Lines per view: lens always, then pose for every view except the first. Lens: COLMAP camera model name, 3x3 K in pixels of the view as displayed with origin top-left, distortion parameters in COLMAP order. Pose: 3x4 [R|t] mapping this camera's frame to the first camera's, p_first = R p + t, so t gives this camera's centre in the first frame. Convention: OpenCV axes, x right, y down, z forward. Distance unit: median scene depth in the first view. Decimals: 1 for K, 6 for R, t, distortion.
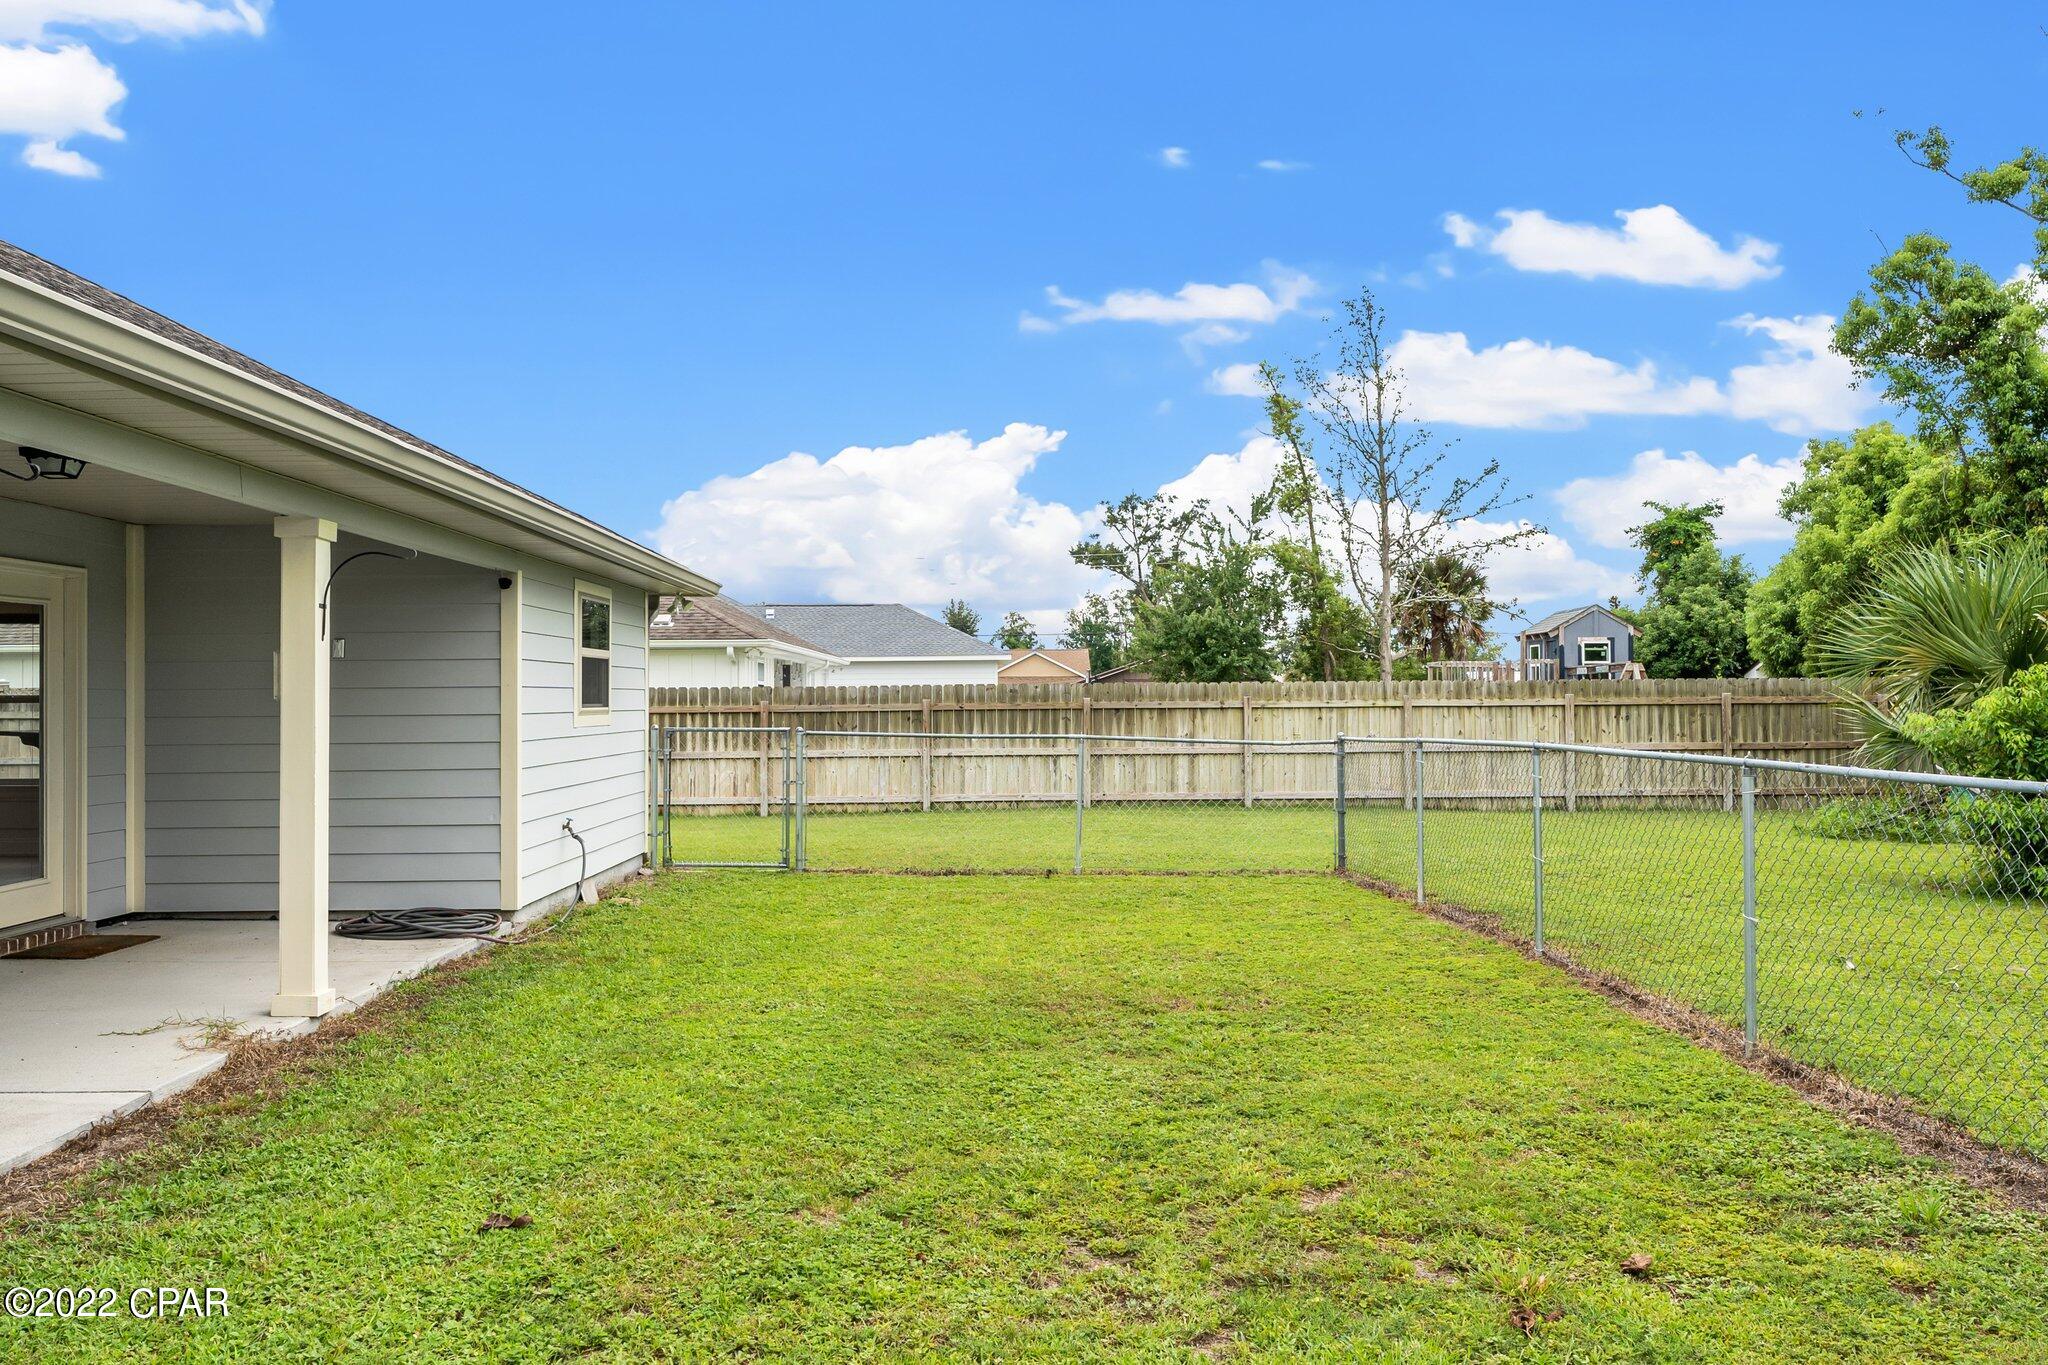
lens RADIAL K [[1562.8, 0, 1019.8], [0, 1562.8, 680.8], [0, 0, 1]] dist [-0.004160, 0.002057]
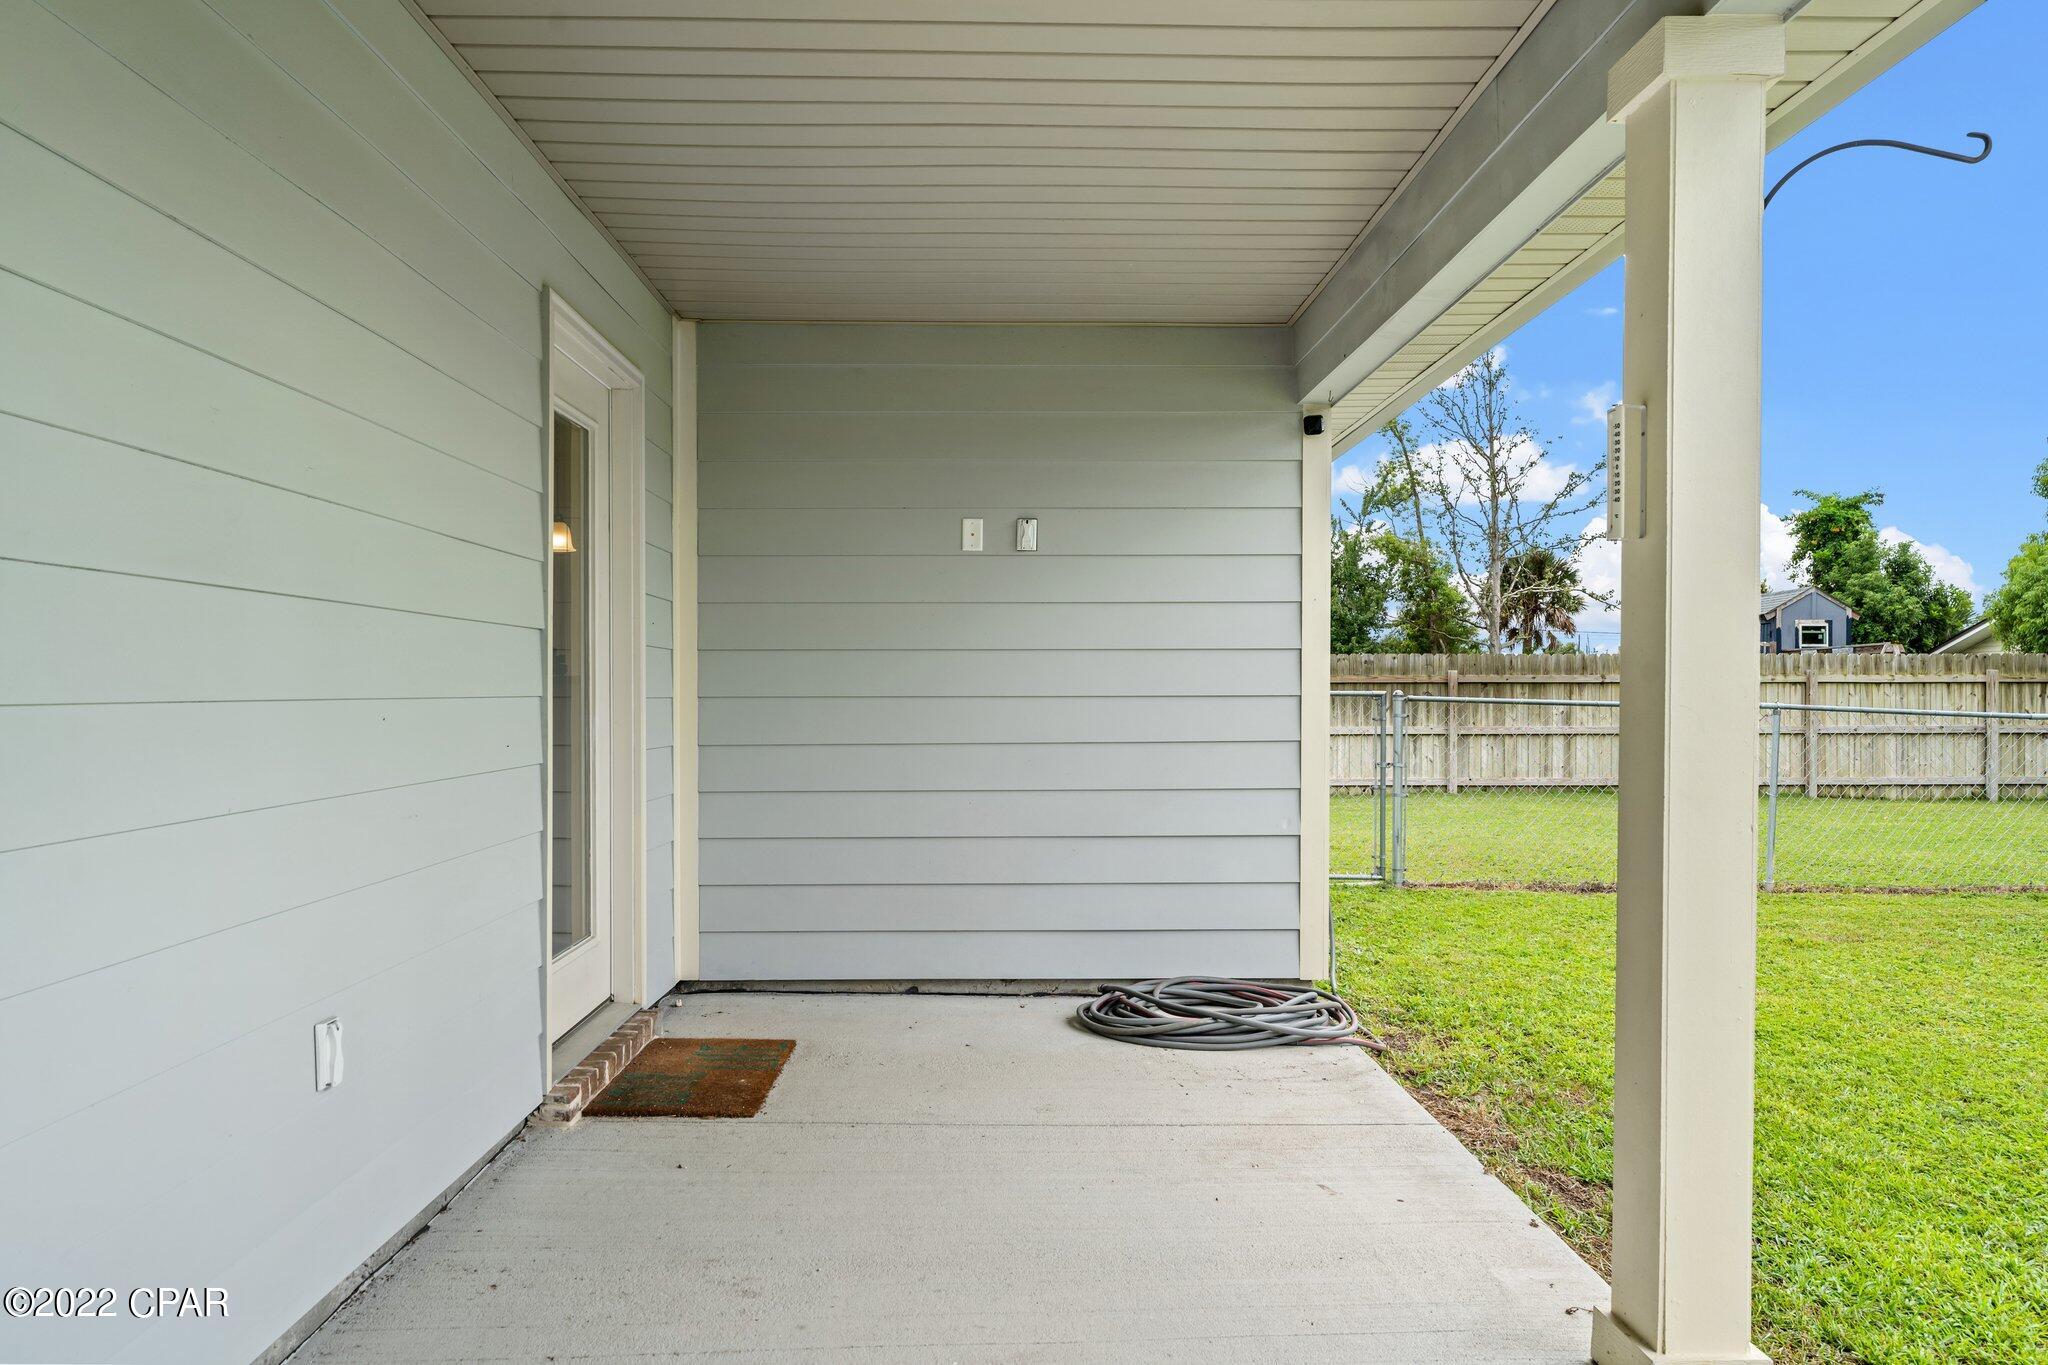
lens RADIAL K [[1368.6, 0, 1026.5], [0, 1368.6, 691.7], [0, 0, 1]] dist [-0.004372, 0.002028]
pose [[0.999881, 0.005680, 0.014309, -0.136512], [-0.005847, 0.999914, 0.011706, 0.009993], [-0.014241, -0.011789, 0.999829, 0.149287]]
